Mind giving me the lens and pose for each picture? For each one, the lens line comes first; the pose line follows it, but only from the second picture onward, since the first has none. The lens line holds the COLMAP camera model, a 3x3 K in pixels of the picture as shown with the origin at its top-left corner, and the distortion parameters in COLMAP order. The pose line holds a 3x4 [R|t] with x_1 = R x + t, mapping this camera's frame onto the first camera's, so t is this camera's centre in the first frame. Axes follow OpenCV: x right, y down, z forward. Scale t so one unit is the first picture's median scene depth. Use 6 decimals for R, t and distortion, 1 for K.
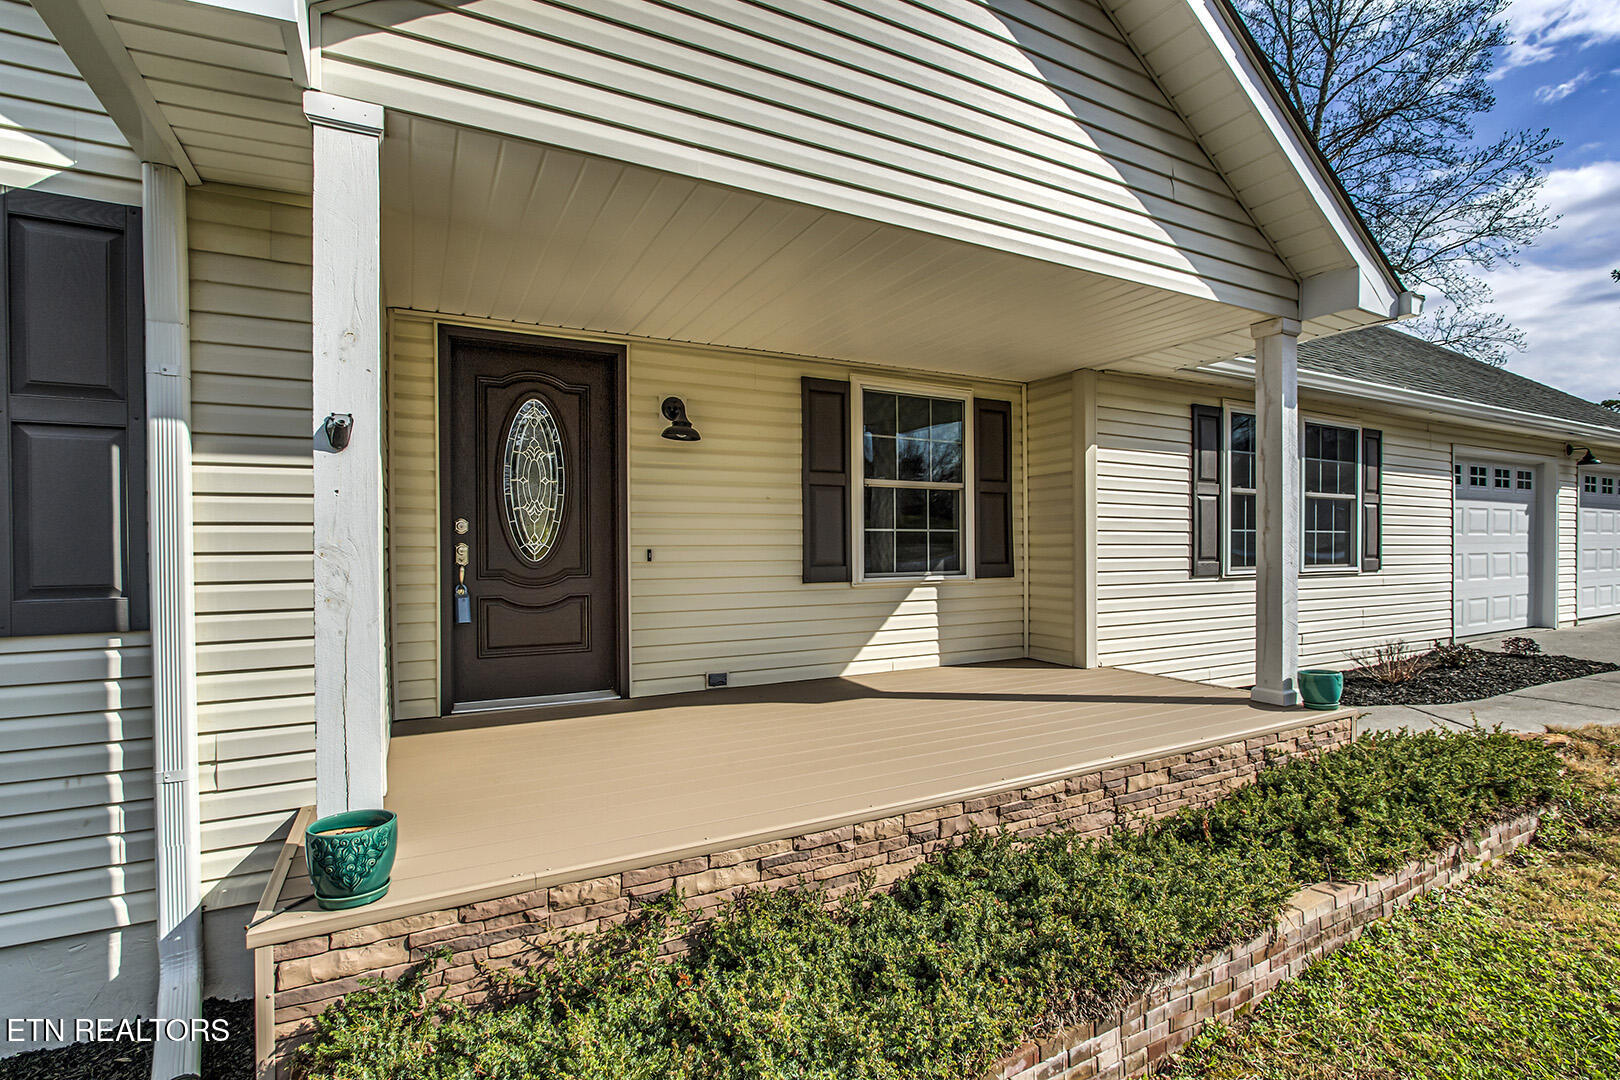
lens RADIAL K [[754.7, 0, 810.4], [0, 754.7, 553.8], [0, 0, 1]] dist [-0.030556, 0.008632]
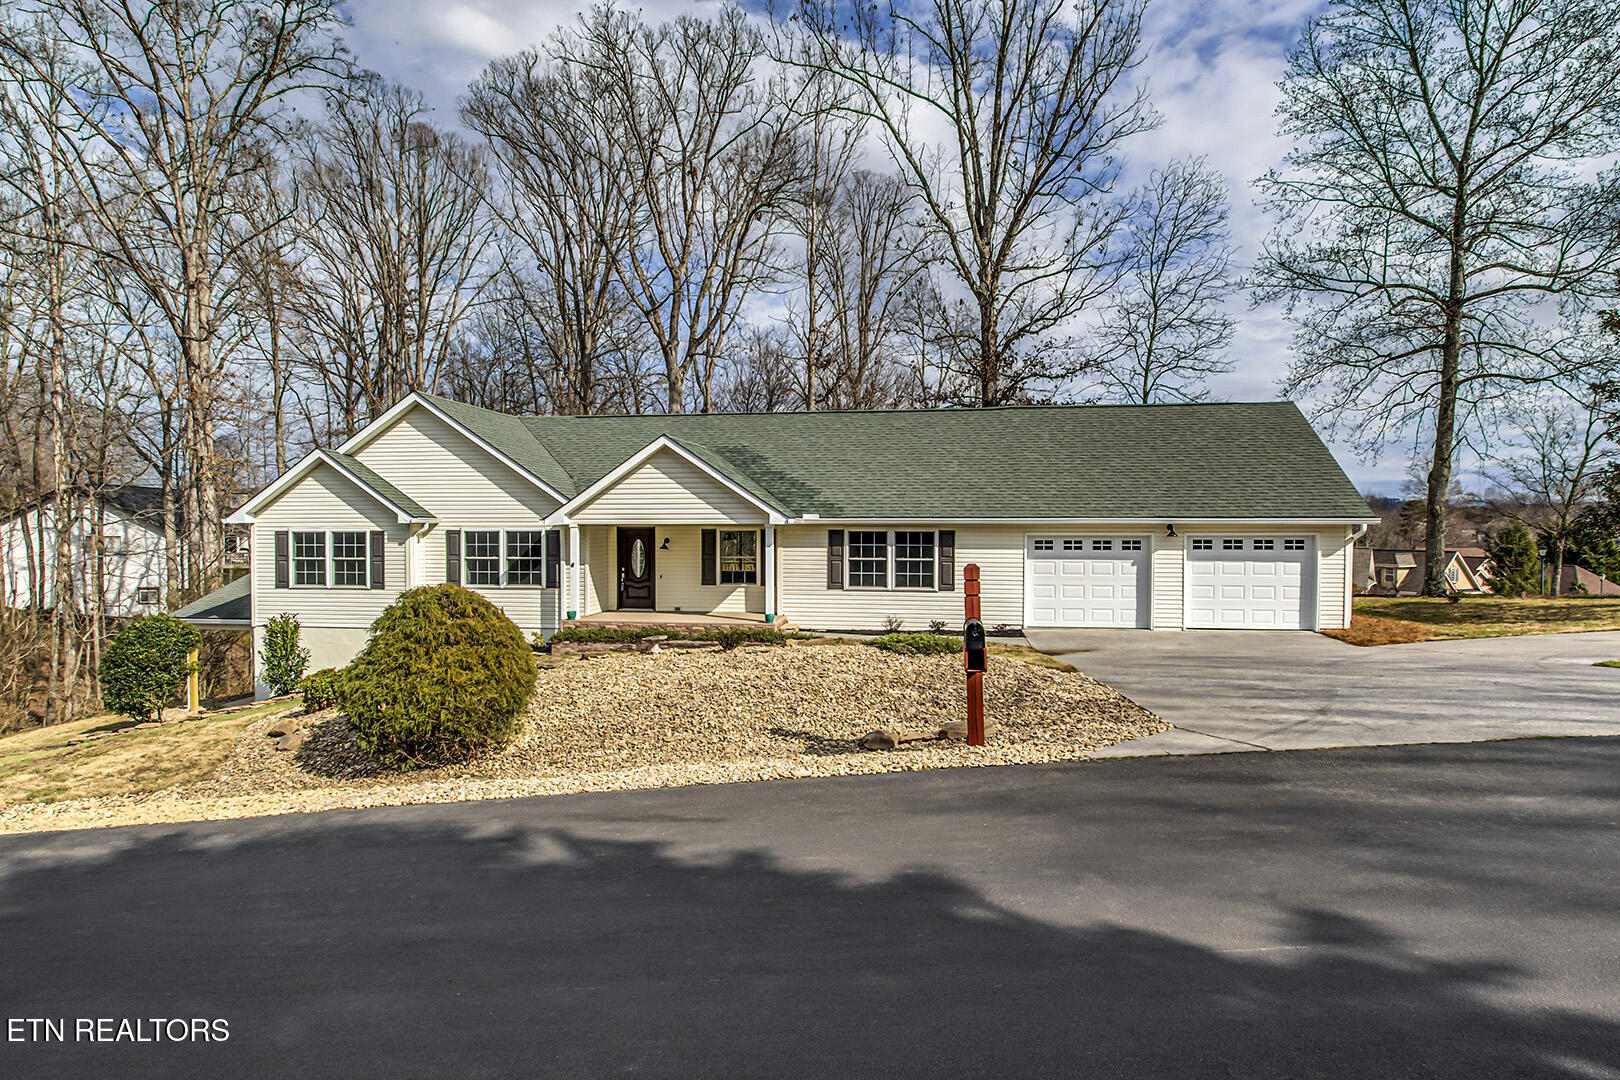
lens RADIAL K [[754.7, 0, 810.4], [0, 754.7, 553.8], [0, 0, 1]] dist [-0.030556, 0.008632]
pose [[0.835172, 0.021354, -0.549574, 2.030131], [-0.013366, 0.999739, 0.018533, -0.157202], [0.549827, -0.008132, 0.835239, -1.476502]]
